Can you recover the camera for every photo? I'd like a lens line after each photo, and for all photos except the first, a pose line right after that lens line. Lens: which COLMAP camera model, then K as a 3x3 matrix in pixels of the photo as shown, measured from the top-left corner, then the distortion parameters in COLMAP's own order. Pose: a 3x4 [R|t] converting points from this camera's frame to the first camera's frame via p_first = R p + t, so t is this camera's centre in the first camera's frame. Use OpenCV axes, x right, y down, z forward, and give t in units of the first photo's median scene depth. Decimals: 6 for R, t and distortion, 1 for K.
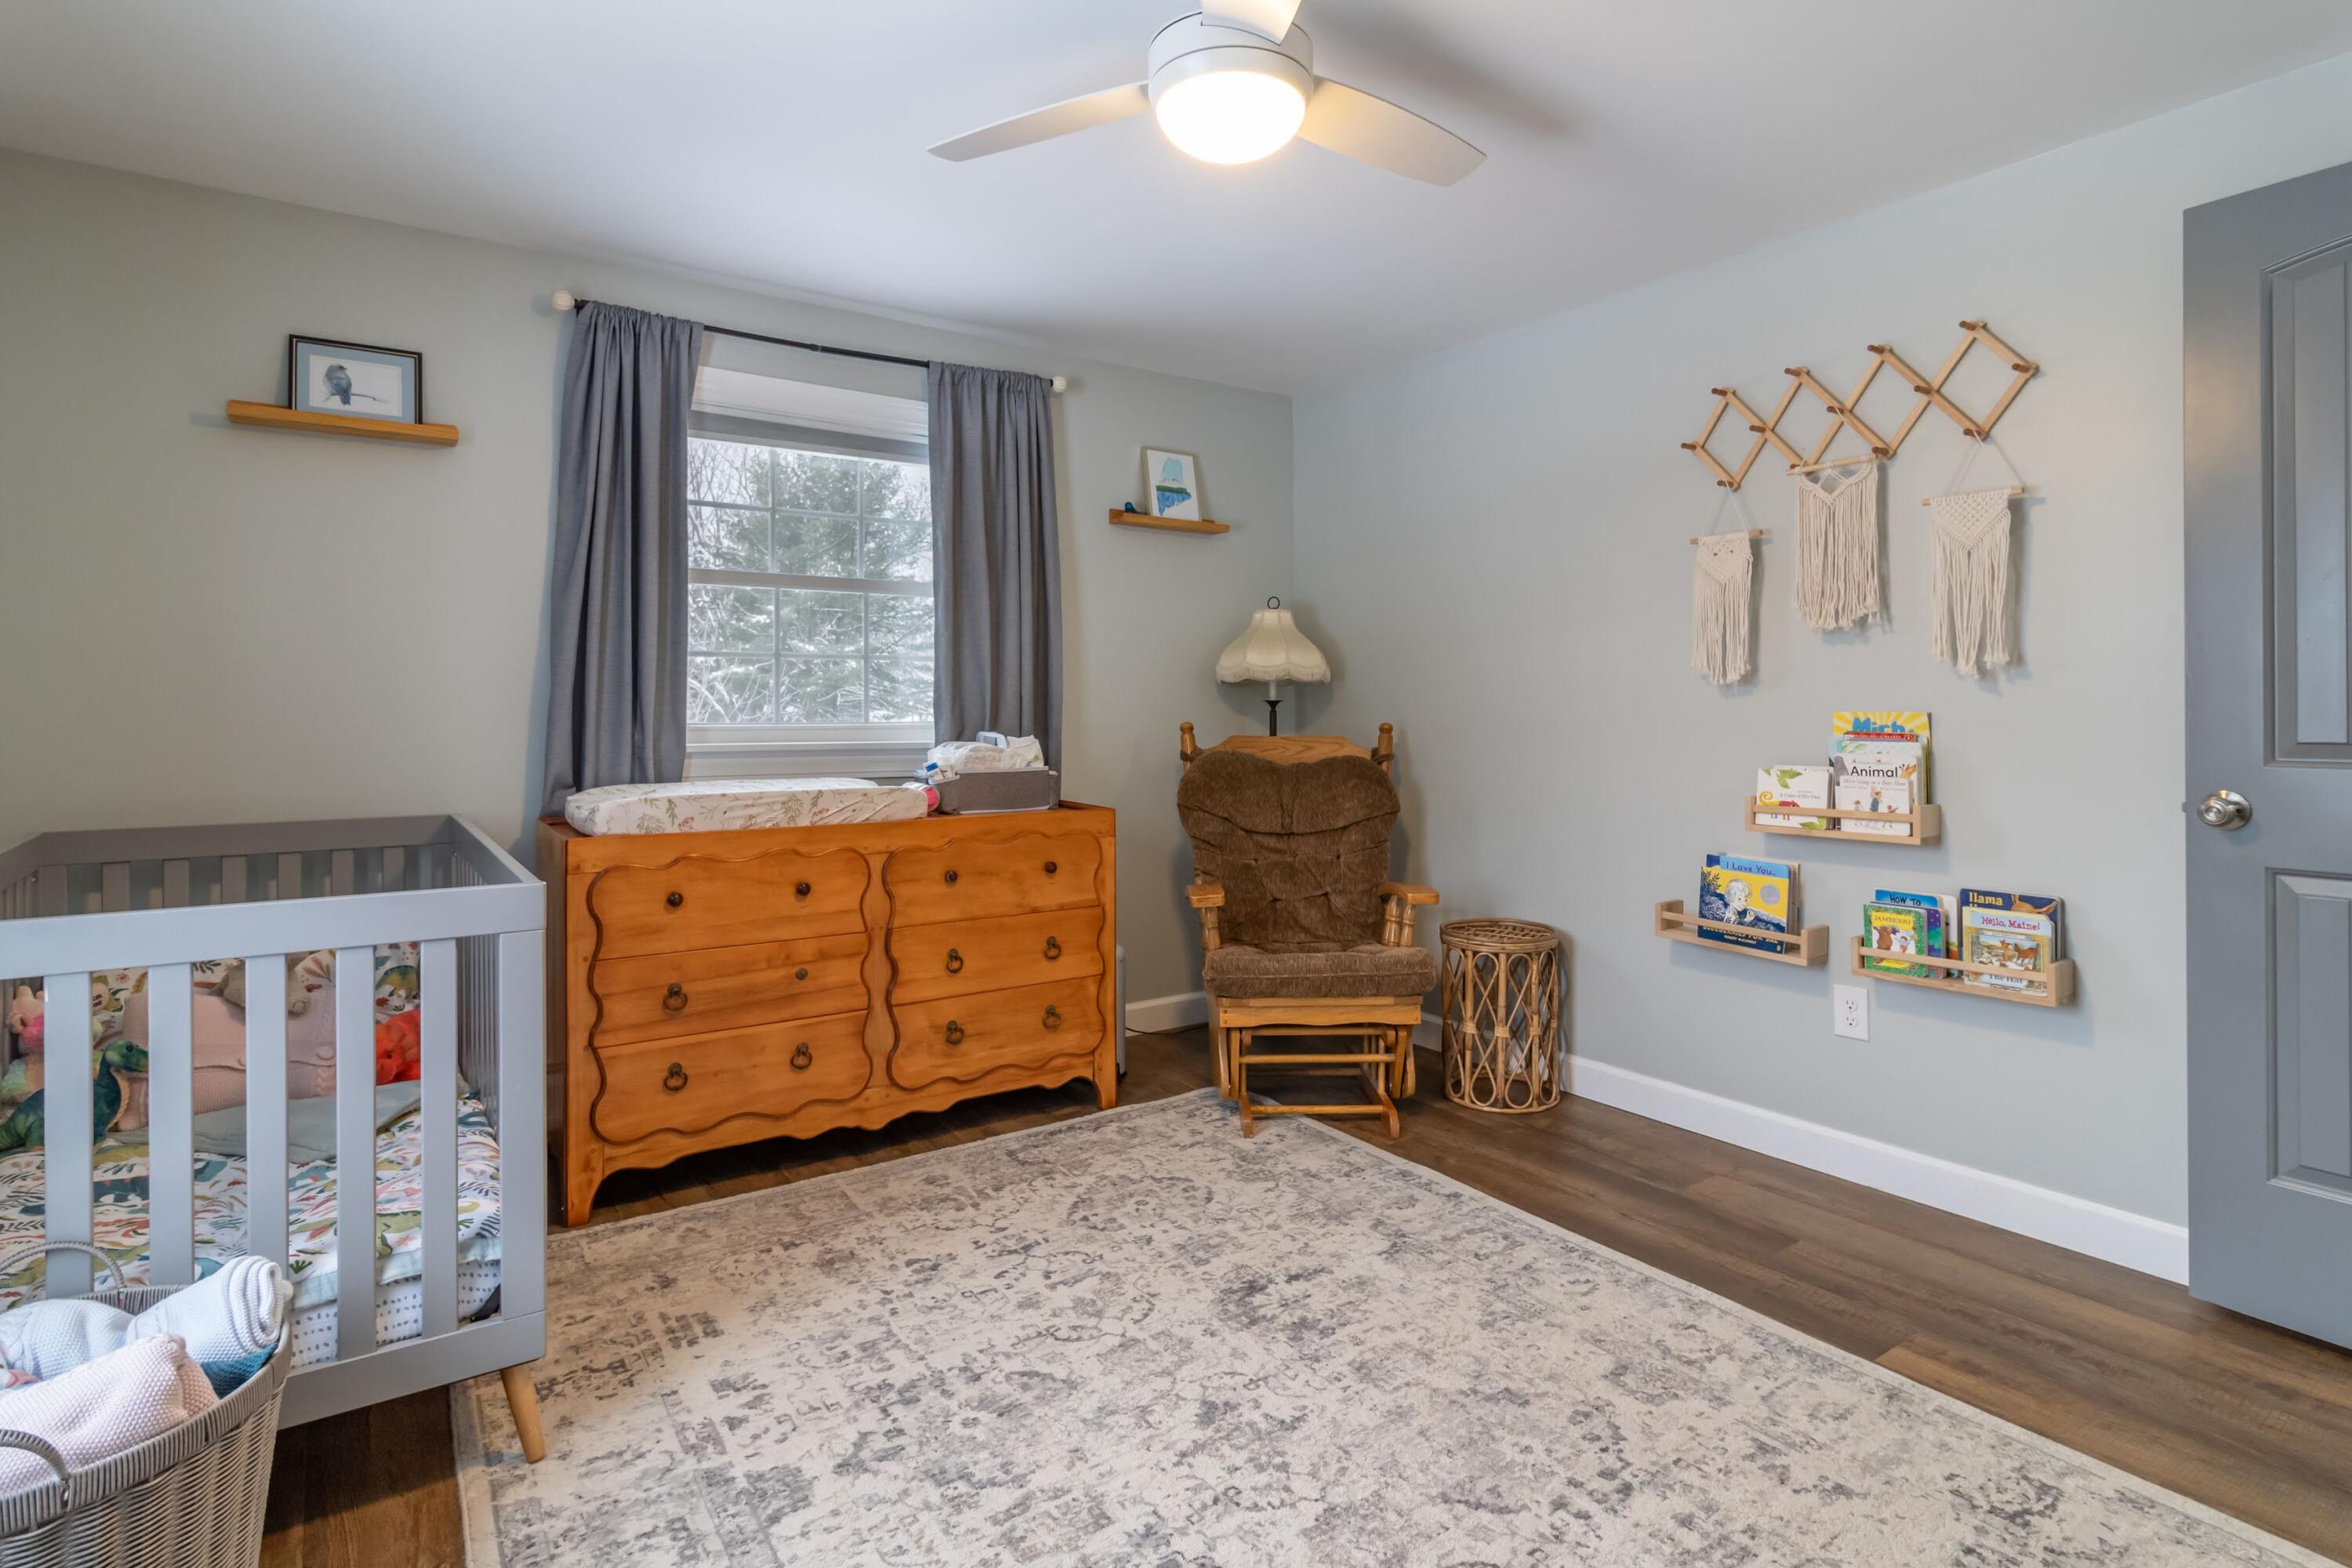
lens RADIAL K [[1191.1, 0, 1178.4], [0, 1191.1, 696.2], [0, 0, 1]] dist [-0.001420, 0.000089]
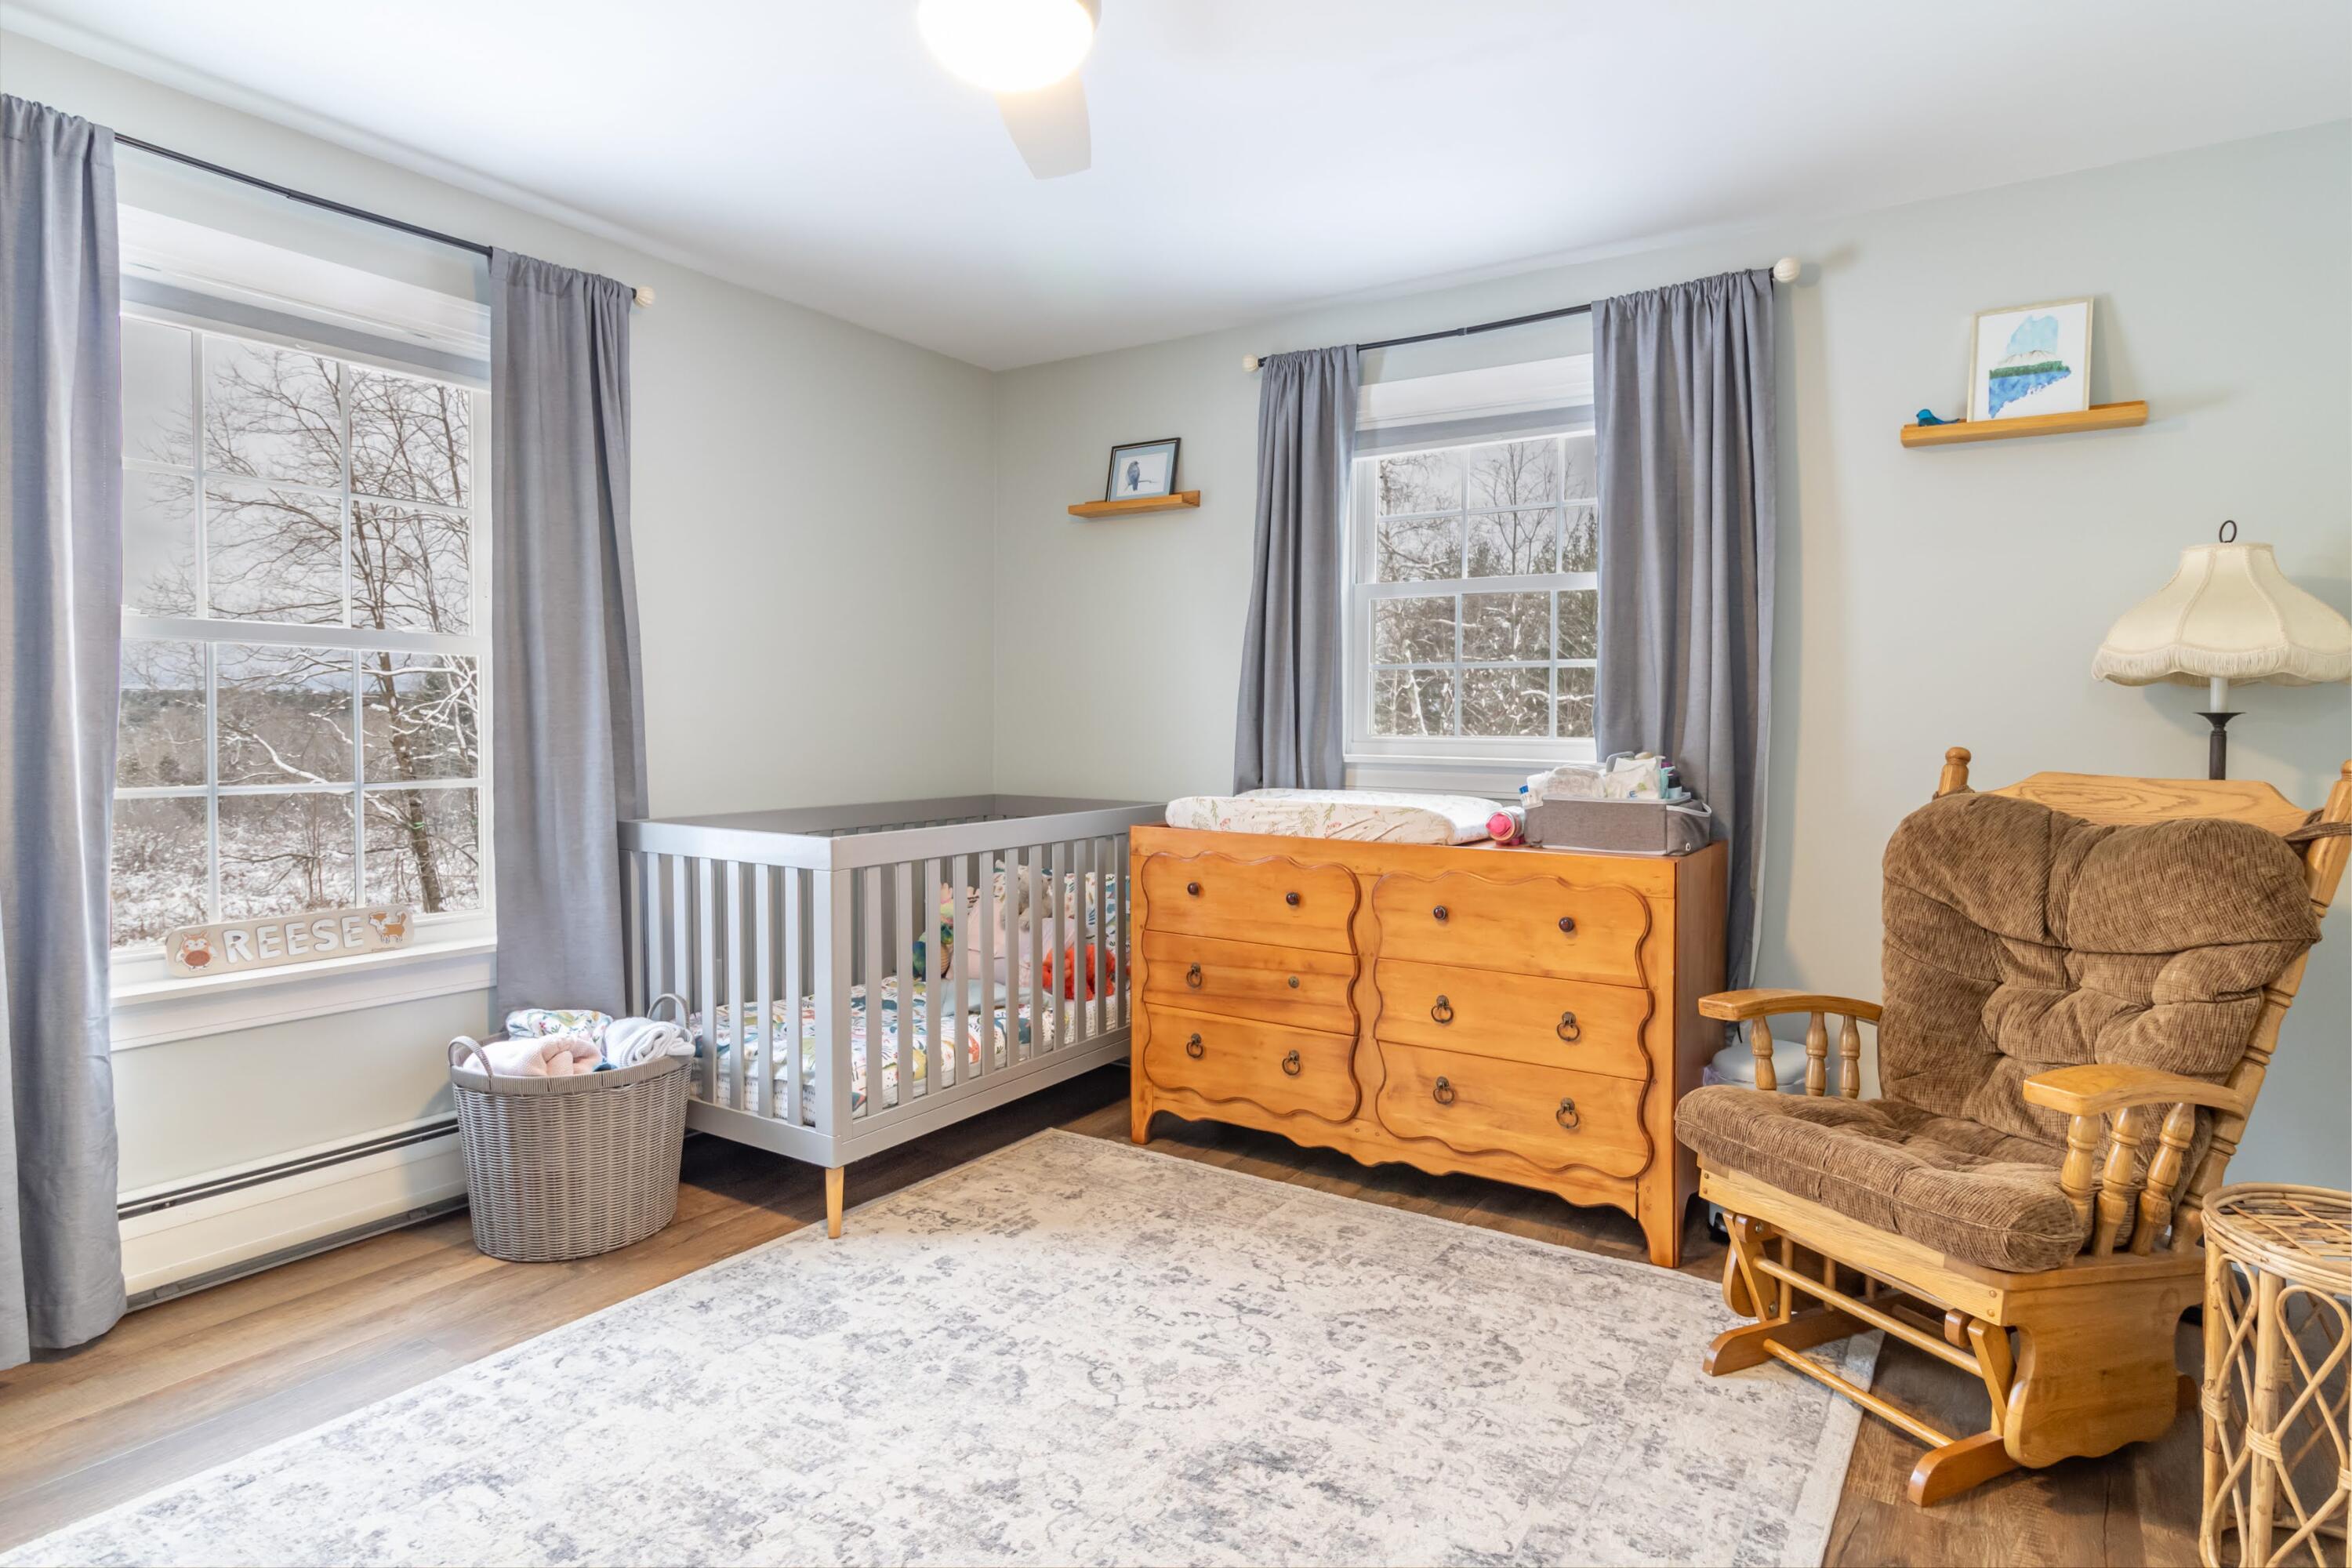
lens RADIAL K [[1256.3, 0, 1178.2], [0, 1256.3, 750.9], [0, 0, 1]] dist [0.000080, 0.000245]
pose [[0.385013, 0.027093, -0.922514, 0.616942], [0.001238, 0.999553, 0.029872, 0.004571], [0.922910, -0.012643, 0.384807, 0.494100]]
